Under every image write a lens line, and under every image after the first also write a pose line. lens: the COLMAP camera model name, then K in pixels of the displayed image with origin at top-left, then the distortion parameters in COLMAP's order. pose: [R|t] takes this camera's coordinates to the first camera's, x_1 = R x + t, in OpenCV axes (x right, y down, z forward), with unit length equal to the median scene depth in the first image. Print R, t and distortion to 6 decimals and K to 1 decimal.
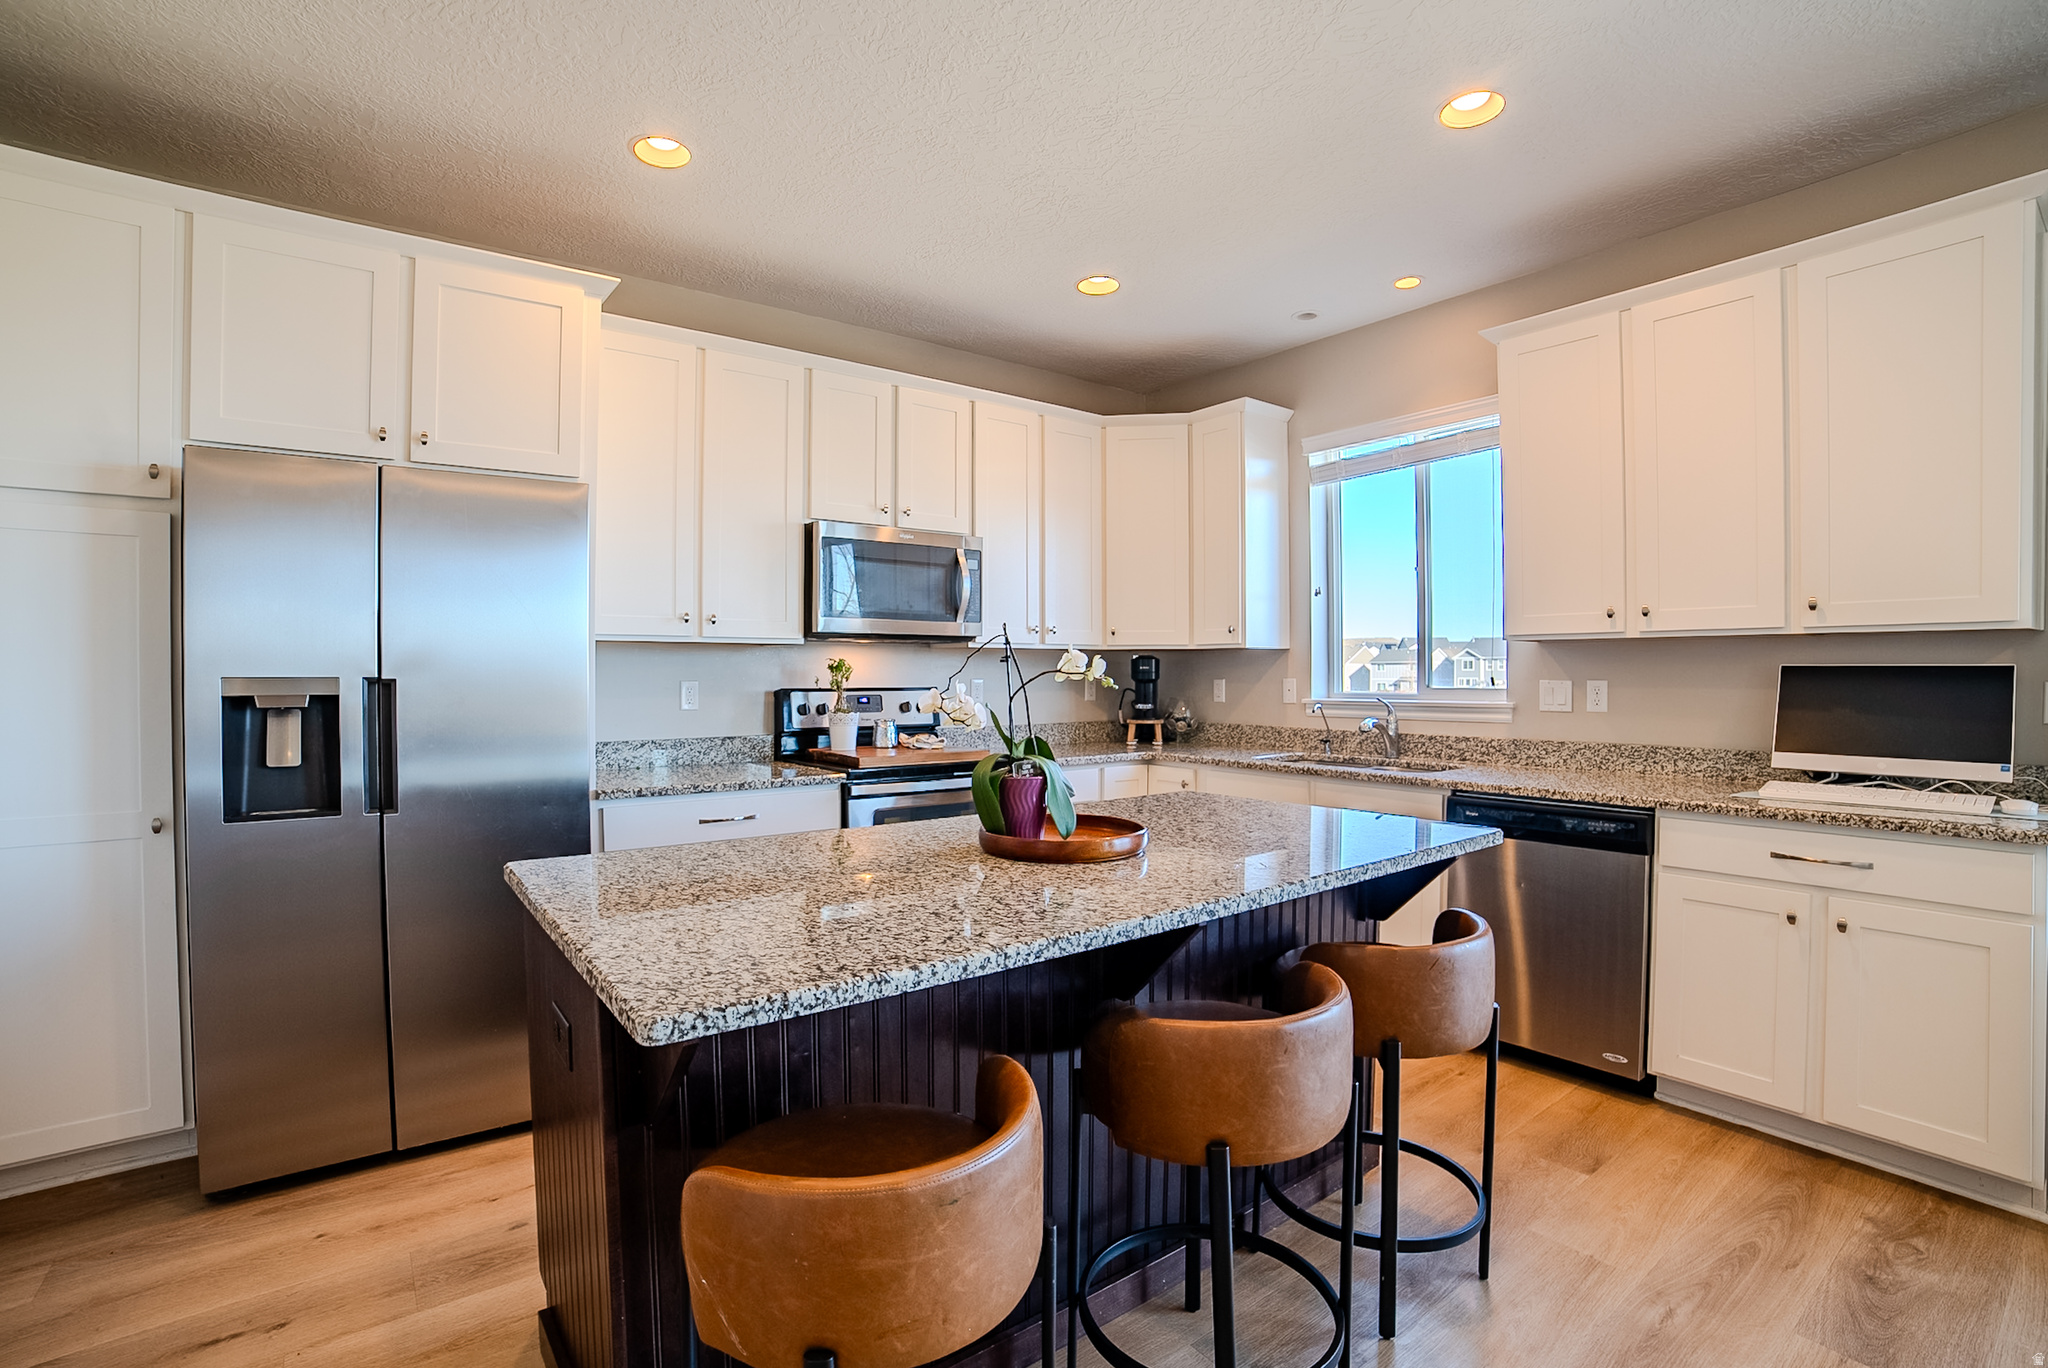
lens RADIAL K [[907.1, 0, 981.6], [0, 907.1, 676.3], [0, 0, 1]] dist [-0.061842, 0.000247]
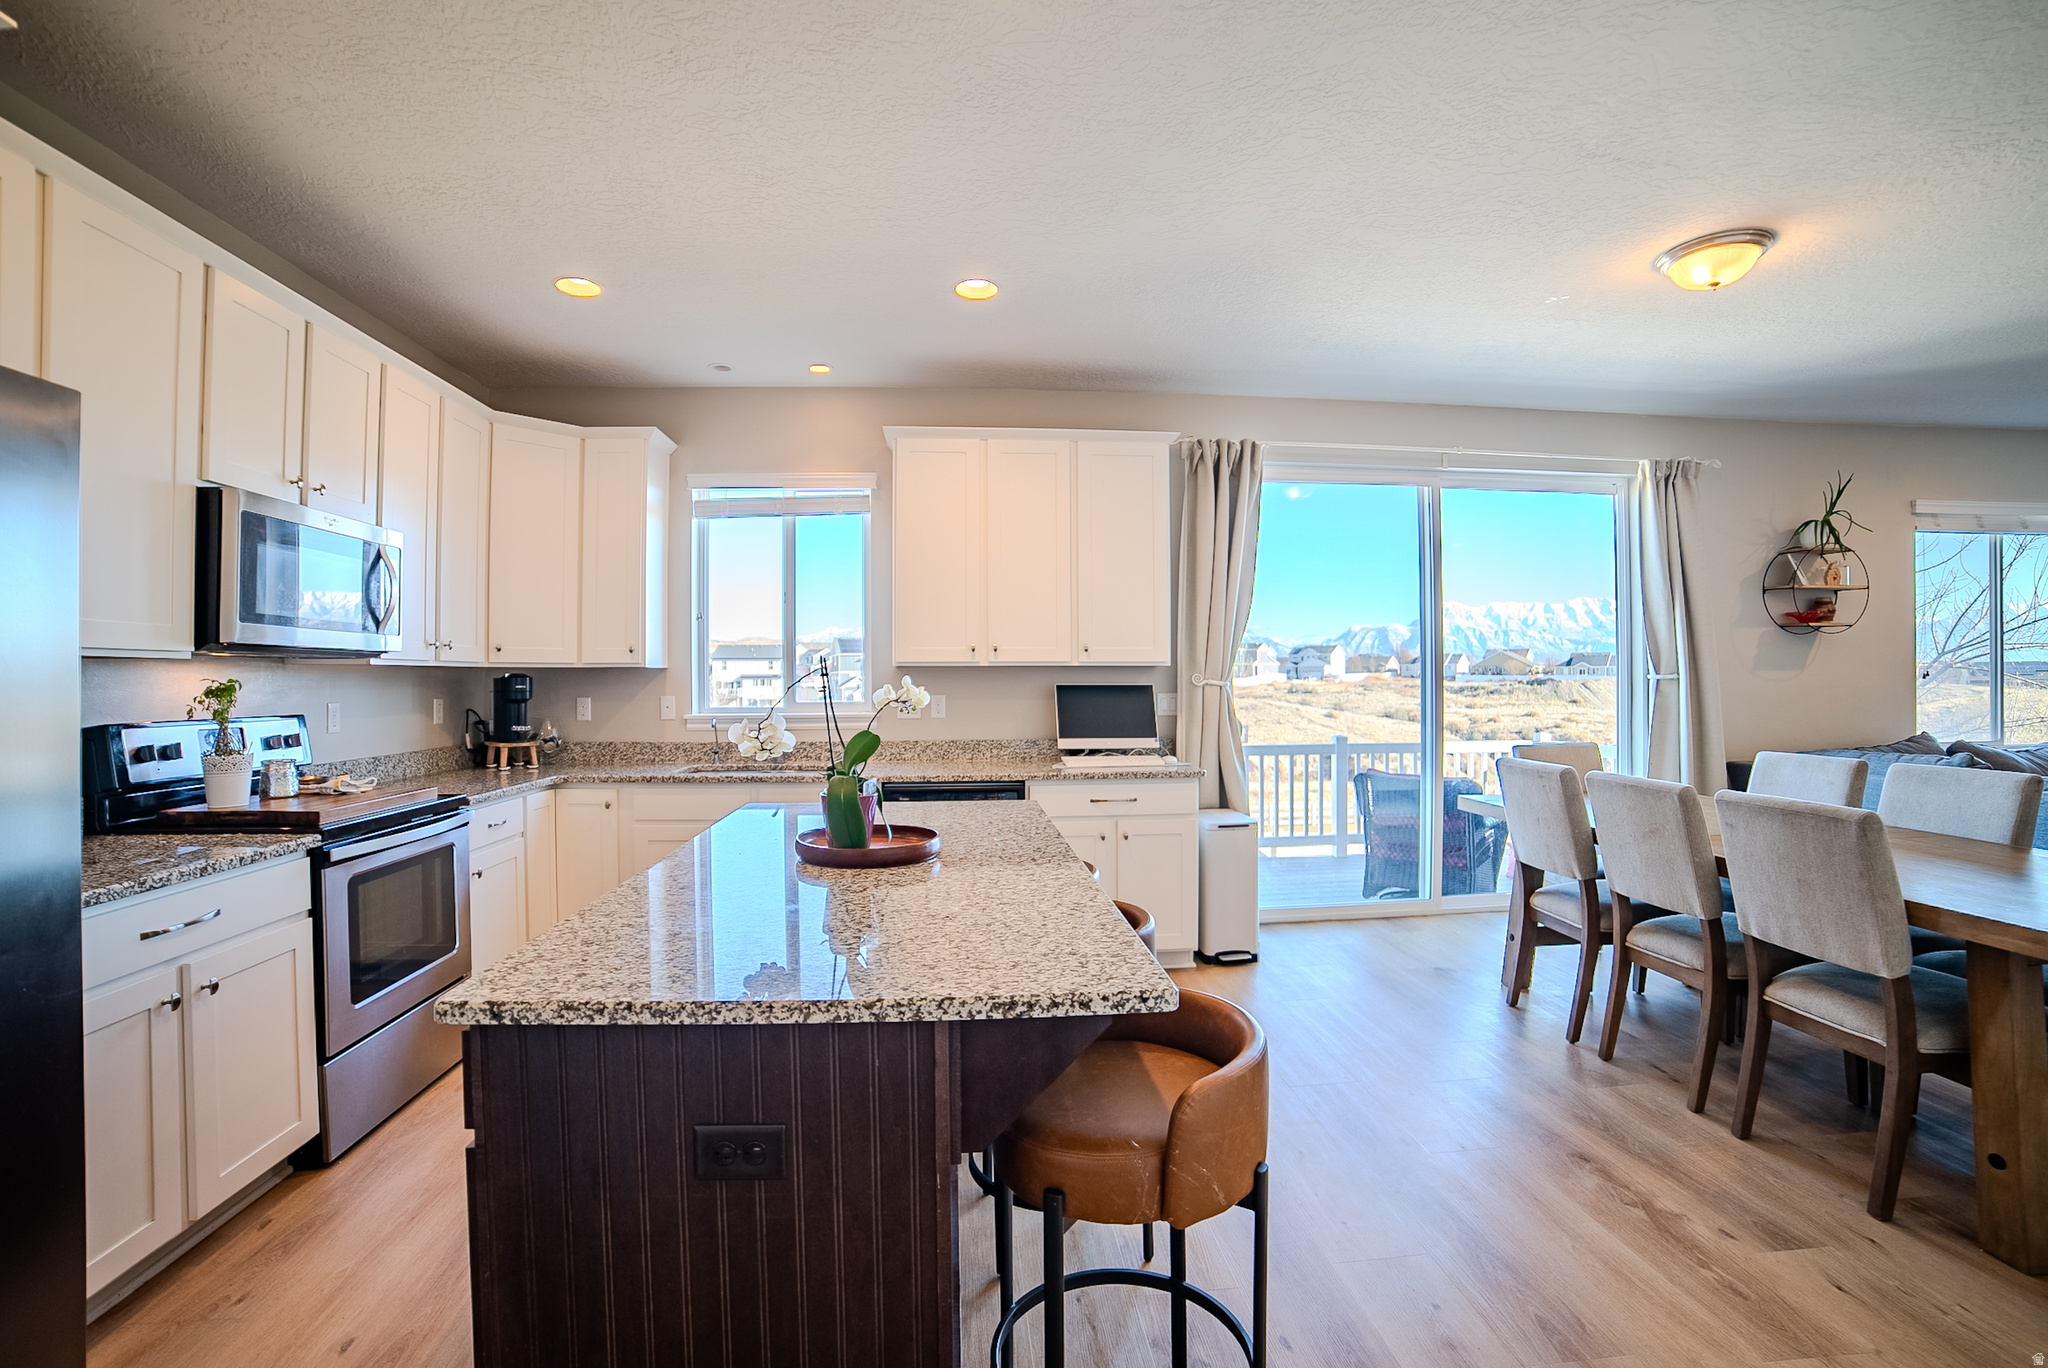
lens RADIAL K [[903.7, 0, 977.0], [0, 903.7, 678.9], [0, 0, 1]] dist [-0.081794, 0.008037]
pose [[0.552511, -0.001060, 0.833505, -0.415291], [0.007853, 0.999961, -0.003934, -0.013327], [-0.833469, 0.008719, 0.552498, 0.139952]]
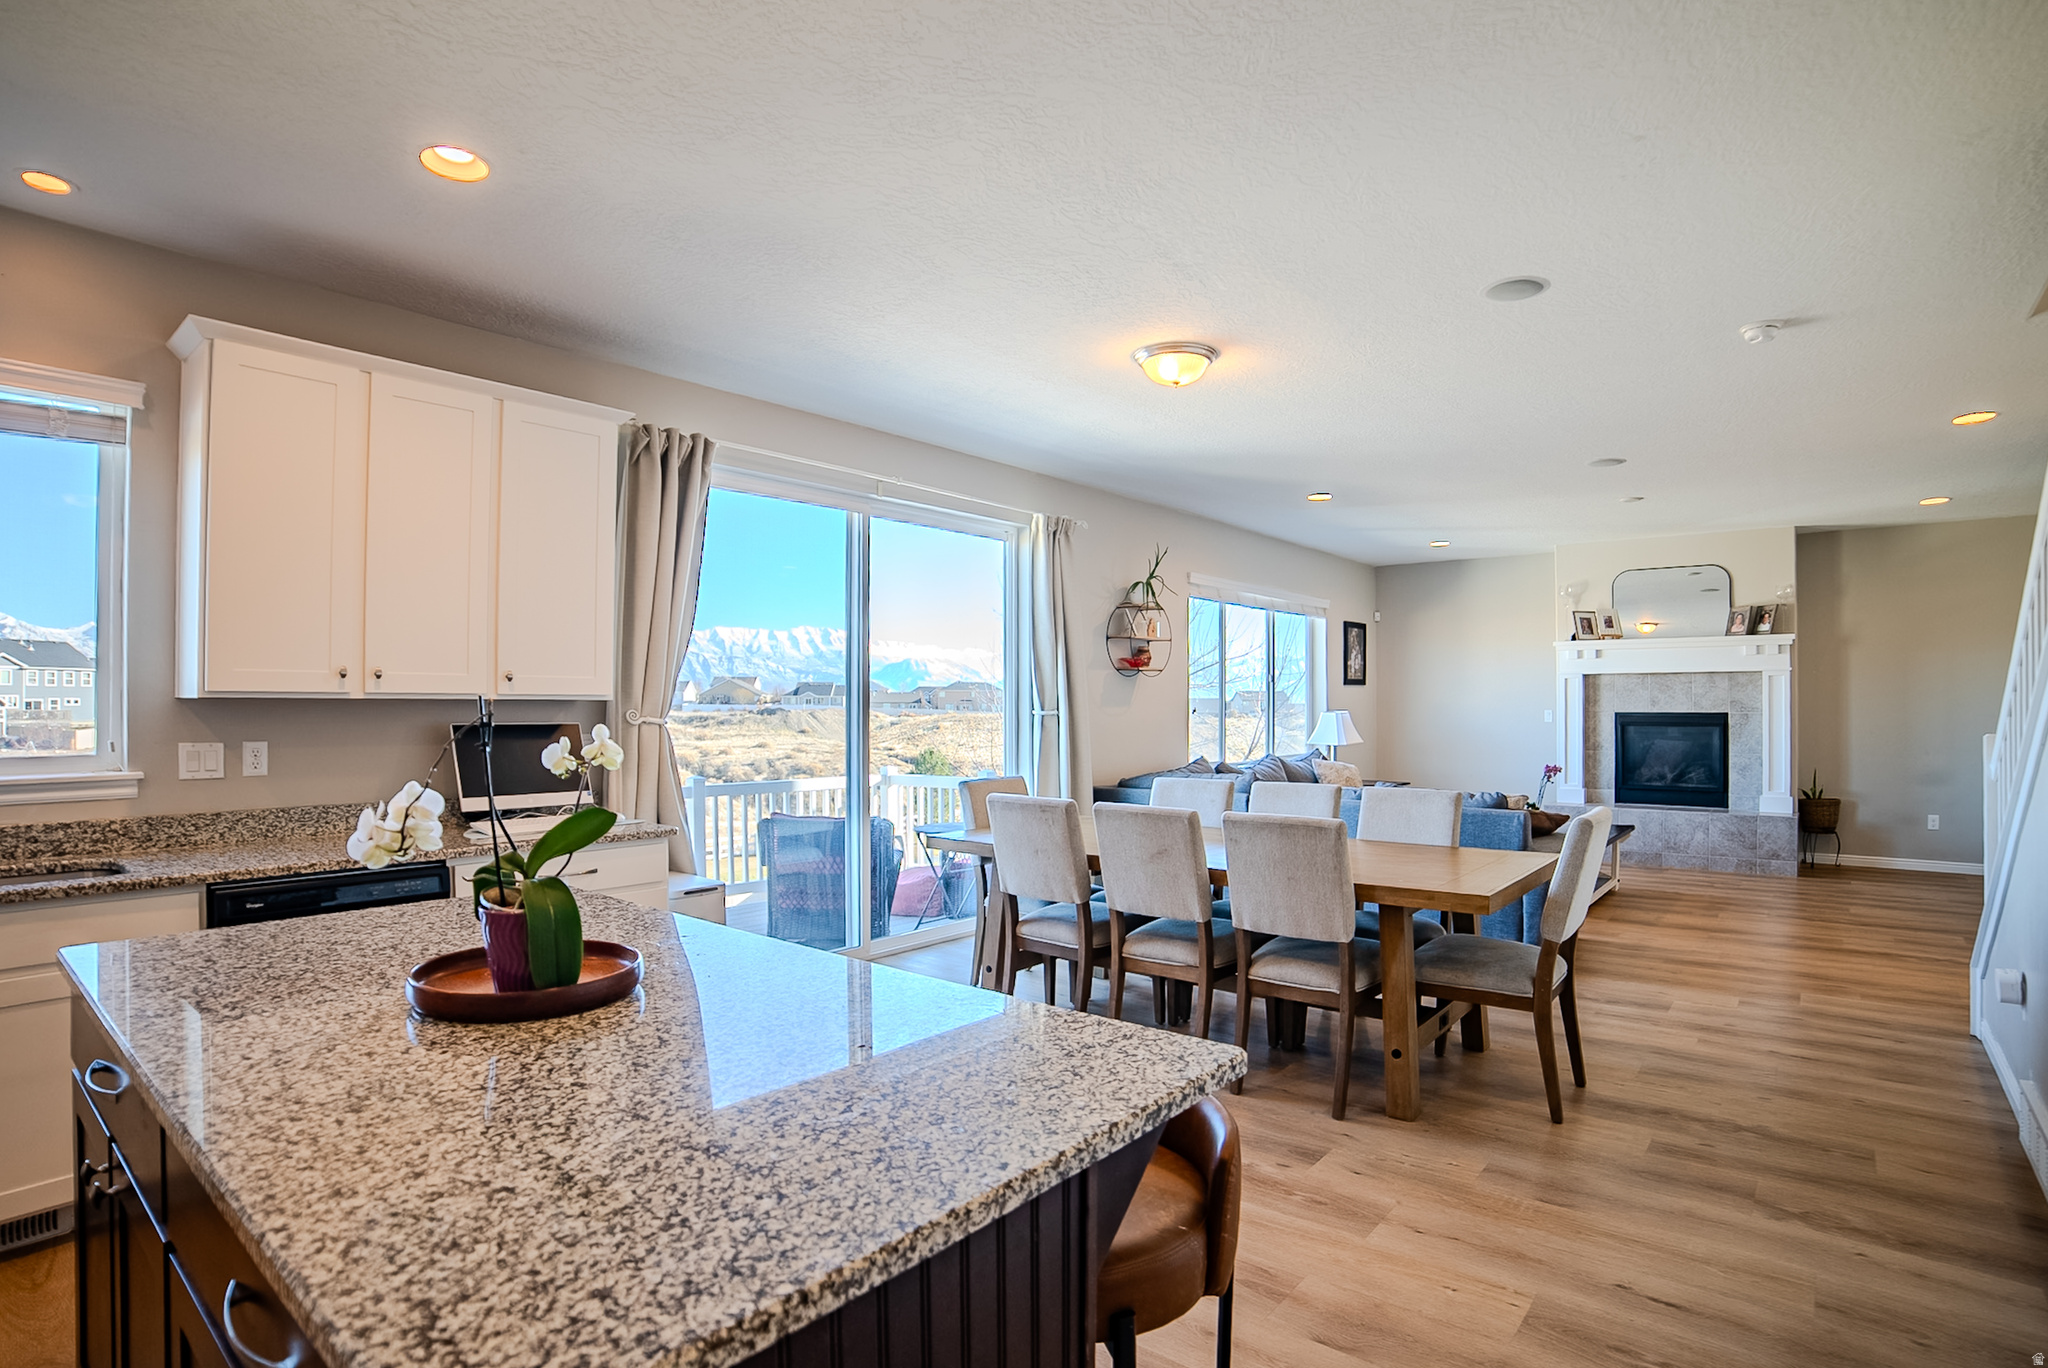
lens RADIAL K [[1043.5, 0, 1032.9], [0, 1043.5, 697.5], [0, 0, 1]] dist [-0.085000, 0.012160]
pose [[-0.251353, 0.008357, 0.967859, -0.445198], [0.006497, 0.999955, -0.006947, -0.025615], [-0.967874, 0.004542, -0.251396, 0.431458]]
